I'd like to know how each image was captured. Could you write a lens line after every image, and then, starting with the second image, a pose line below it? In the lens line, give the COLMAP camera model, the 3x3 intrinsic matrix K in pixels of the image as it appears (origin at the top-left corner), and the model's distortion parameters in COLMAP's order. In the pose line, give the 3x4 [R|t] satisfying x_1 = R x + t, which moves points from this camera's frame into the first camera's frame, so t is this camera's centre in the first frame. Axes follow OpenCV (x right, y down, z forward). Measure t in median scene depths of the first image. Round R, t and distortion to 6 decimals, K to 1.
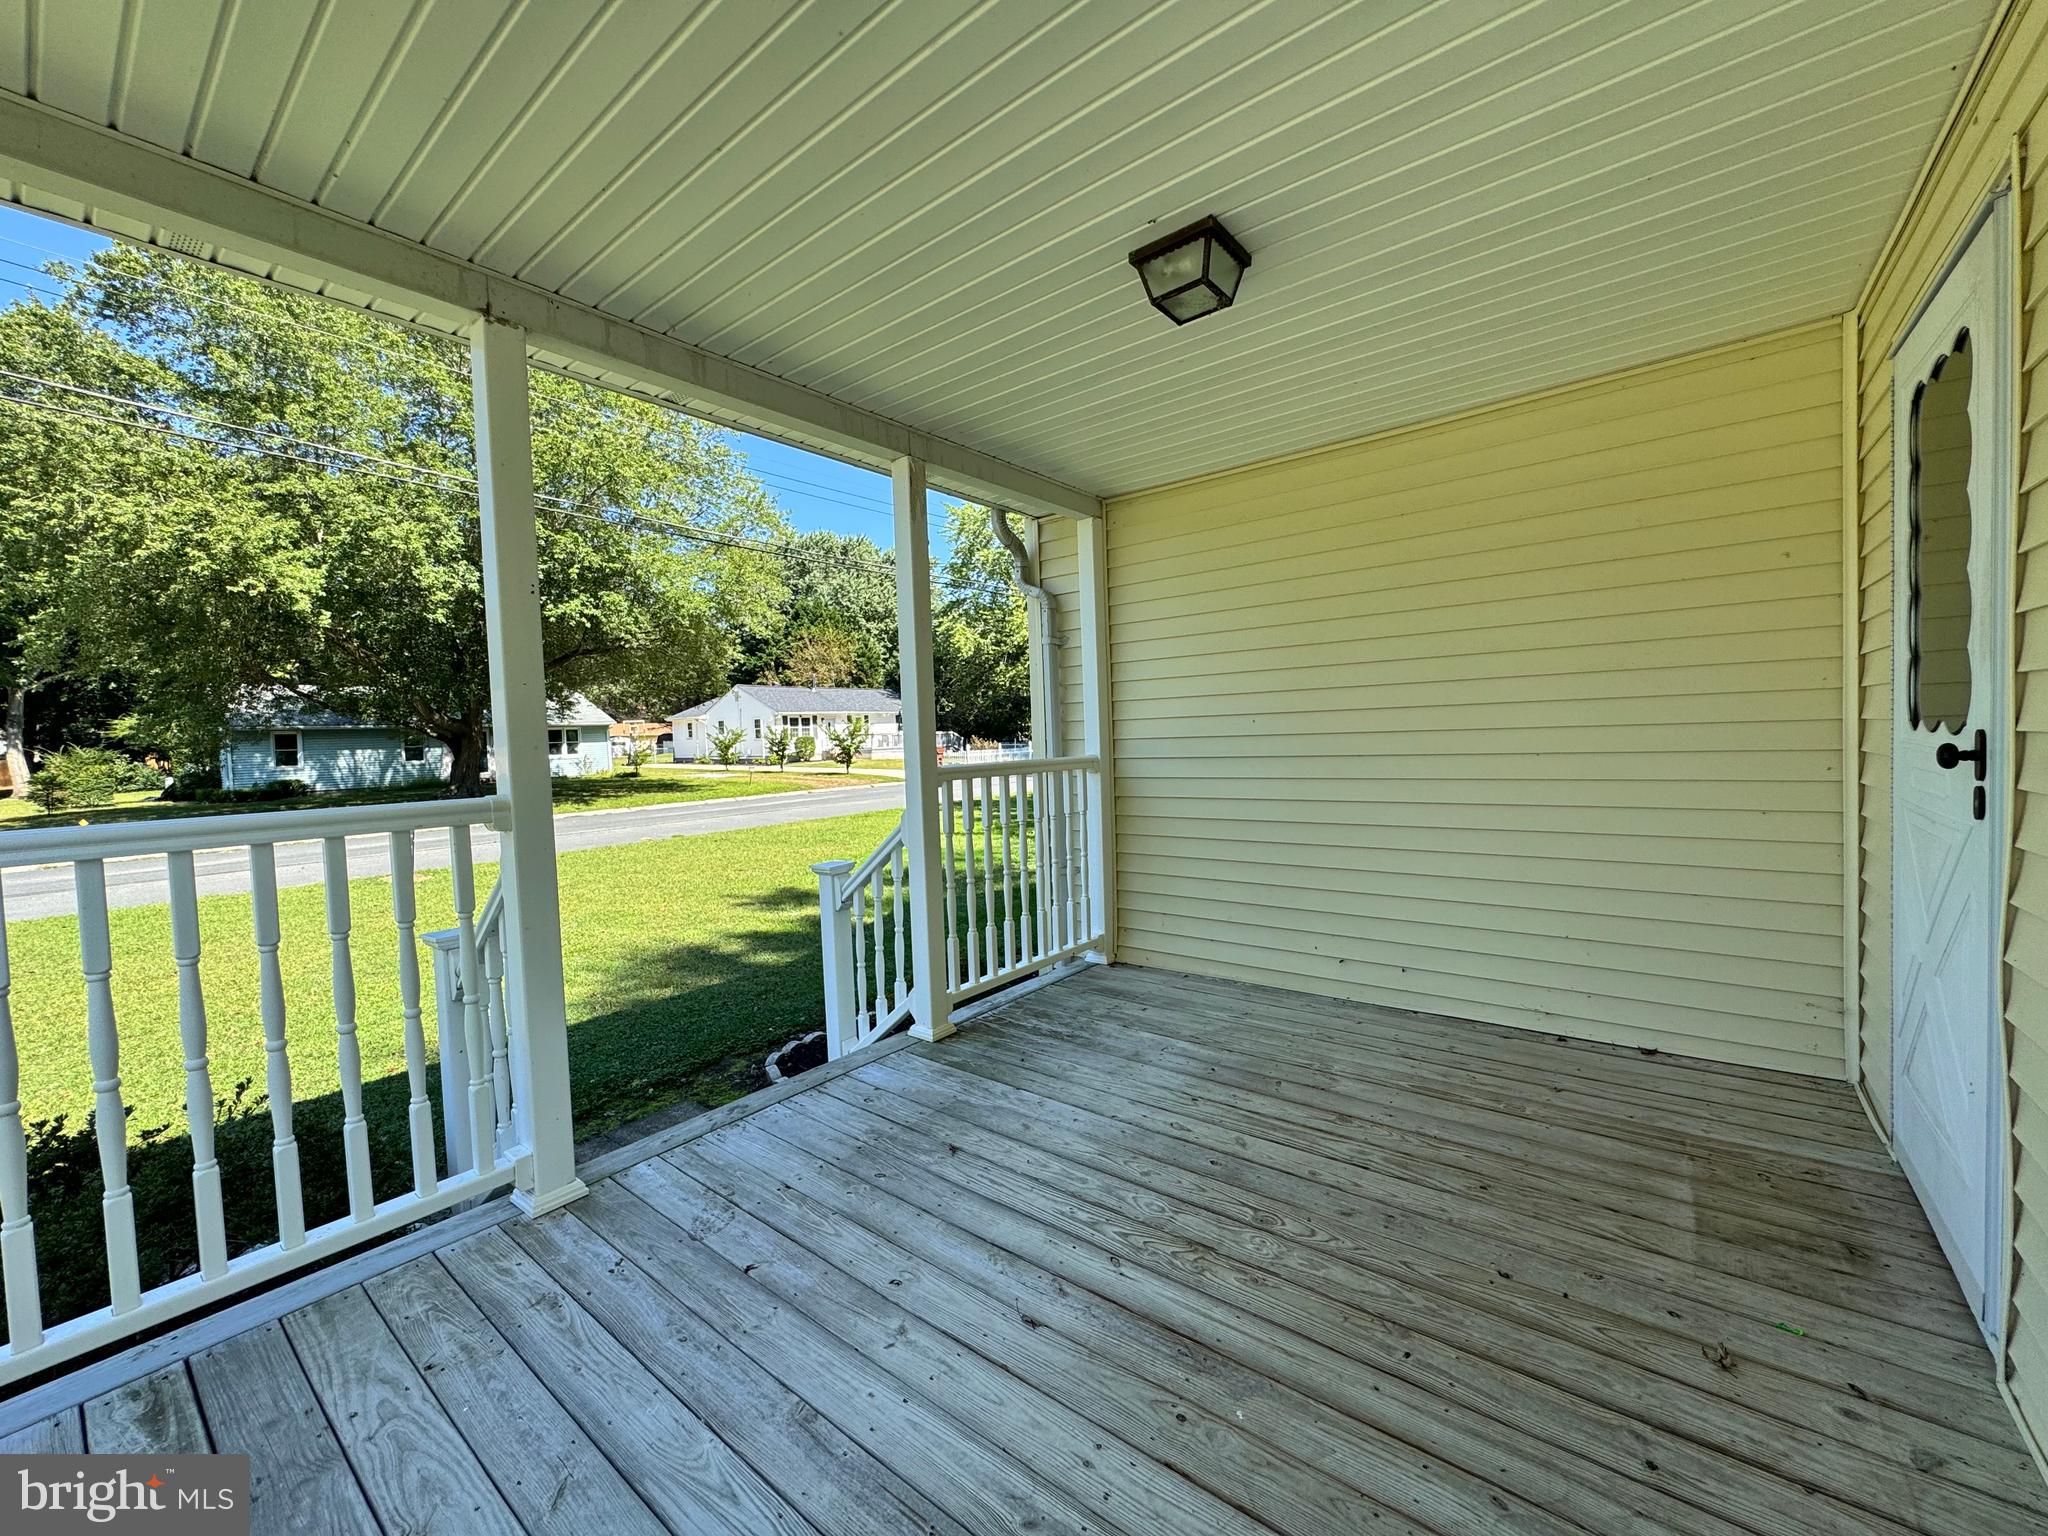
lens RADIAL K [[813.3, 0, 1021.6], [0, 813.3, 763.7], [0, 0, 1]] dist [-0.002304, -0.000207]
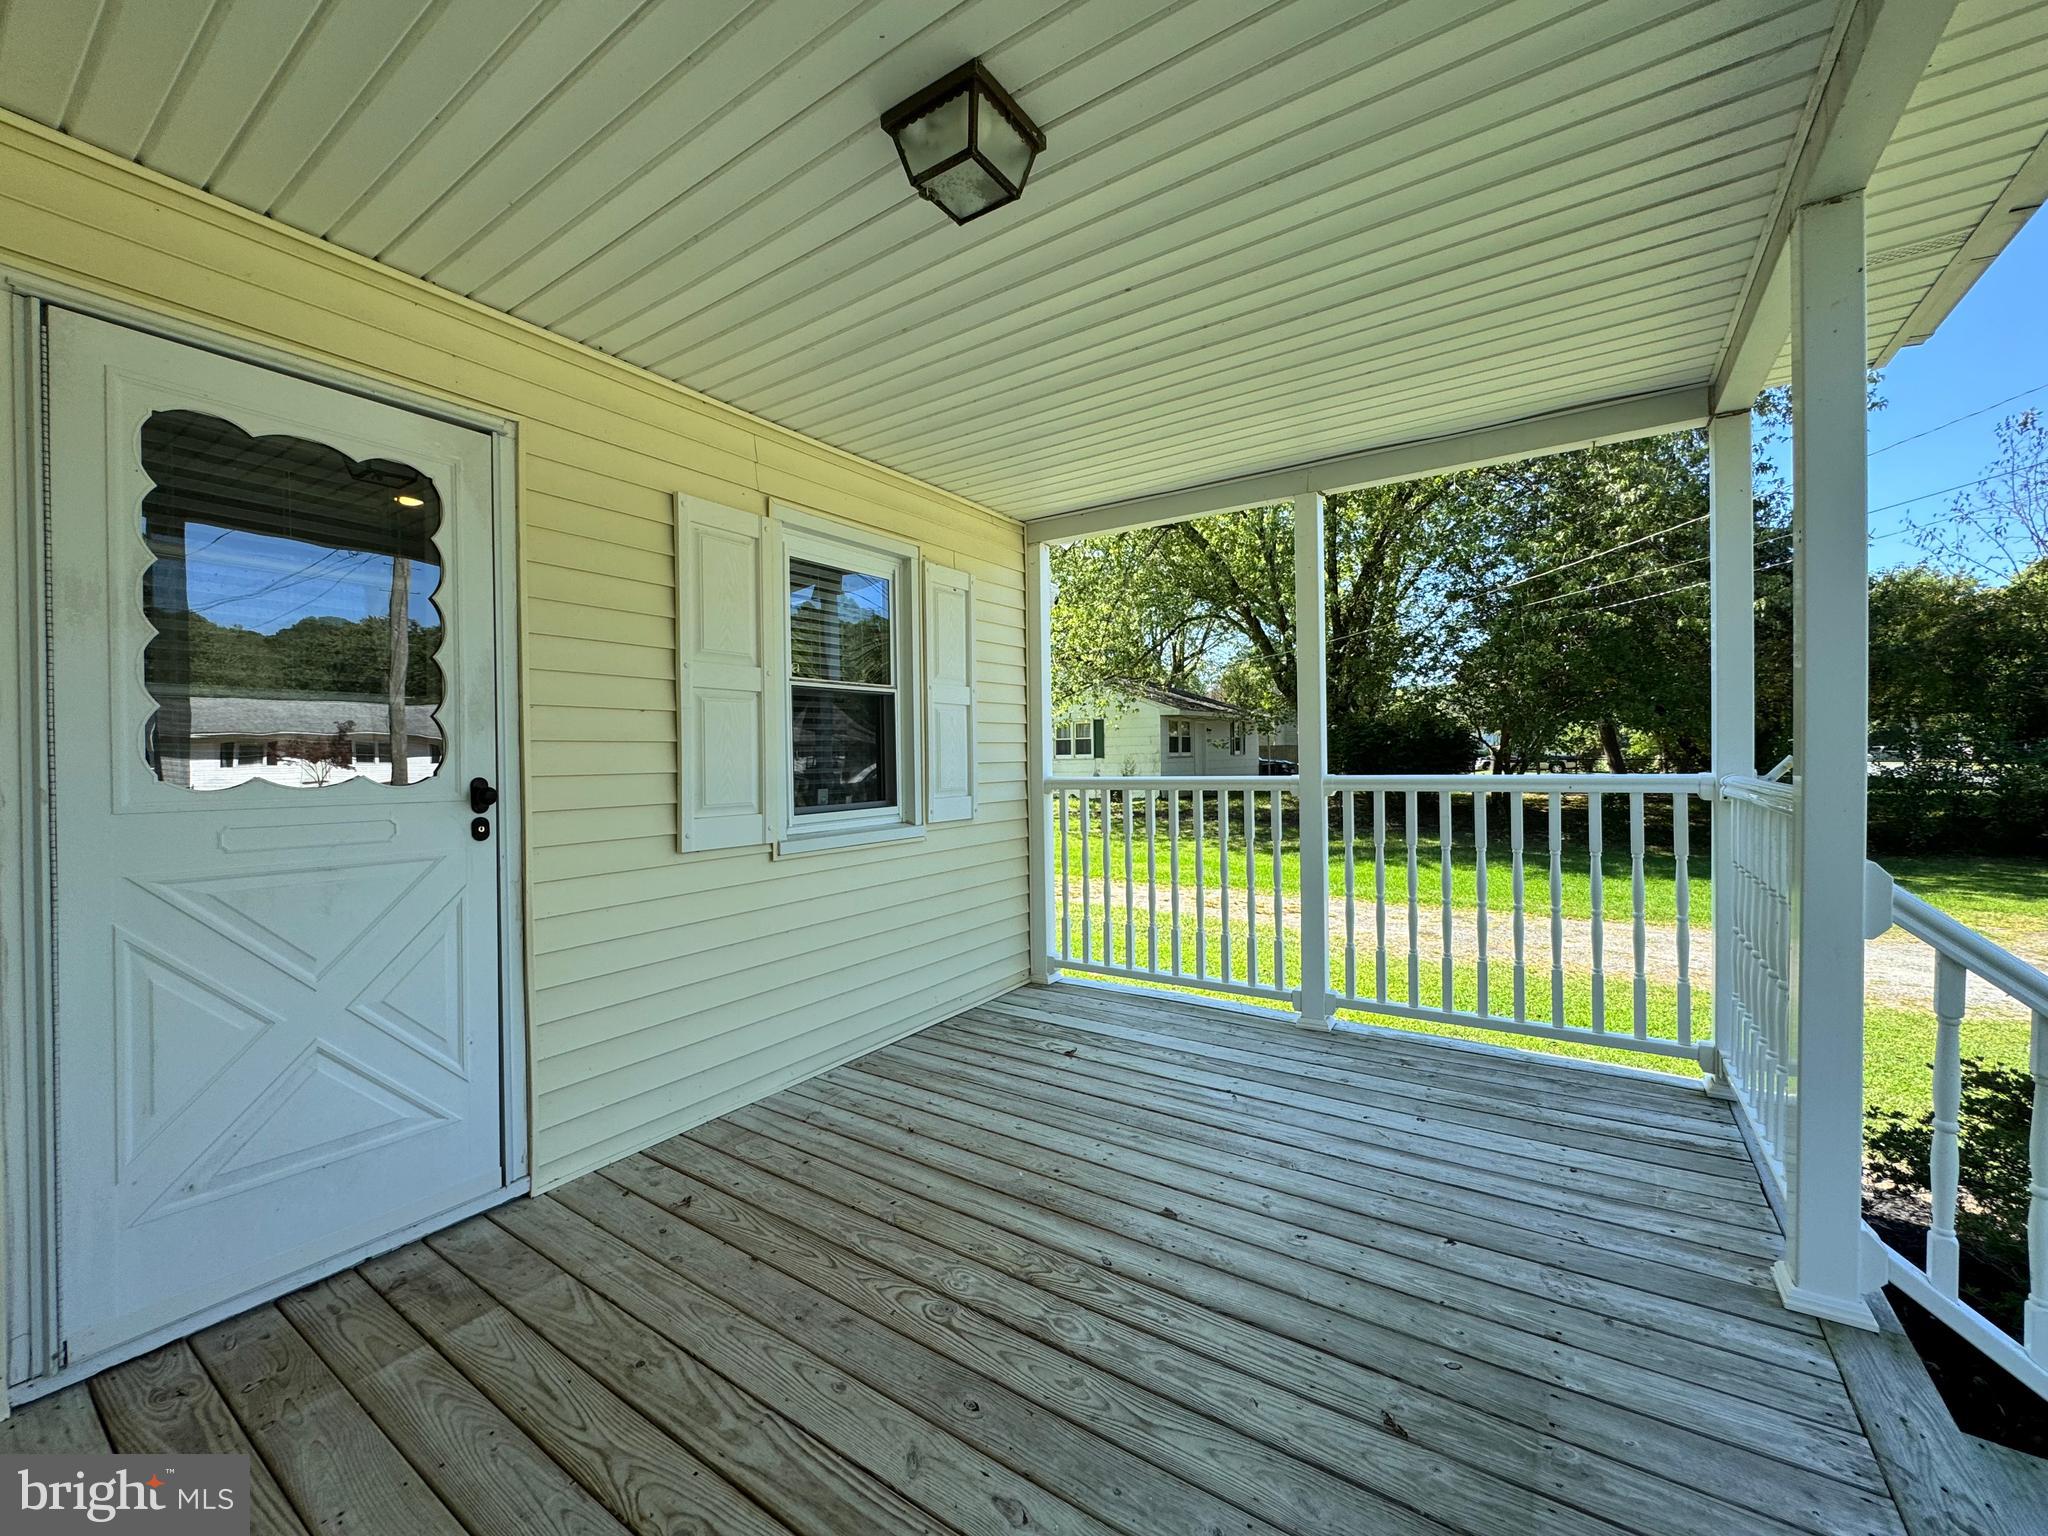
lens RADIAL K [[813.3, 0, 1021.6], [0, 813.3, 763.7], [0, 0, 1]] dist [-0.002304, -0.000207]
pose [[-0.995694, 0.049546, -0.078345, 0.270293], [0.046109, 0.997919, 0.045077, -0.069860], [0.080416, 0.041271, -0.995907, 1.975451]]
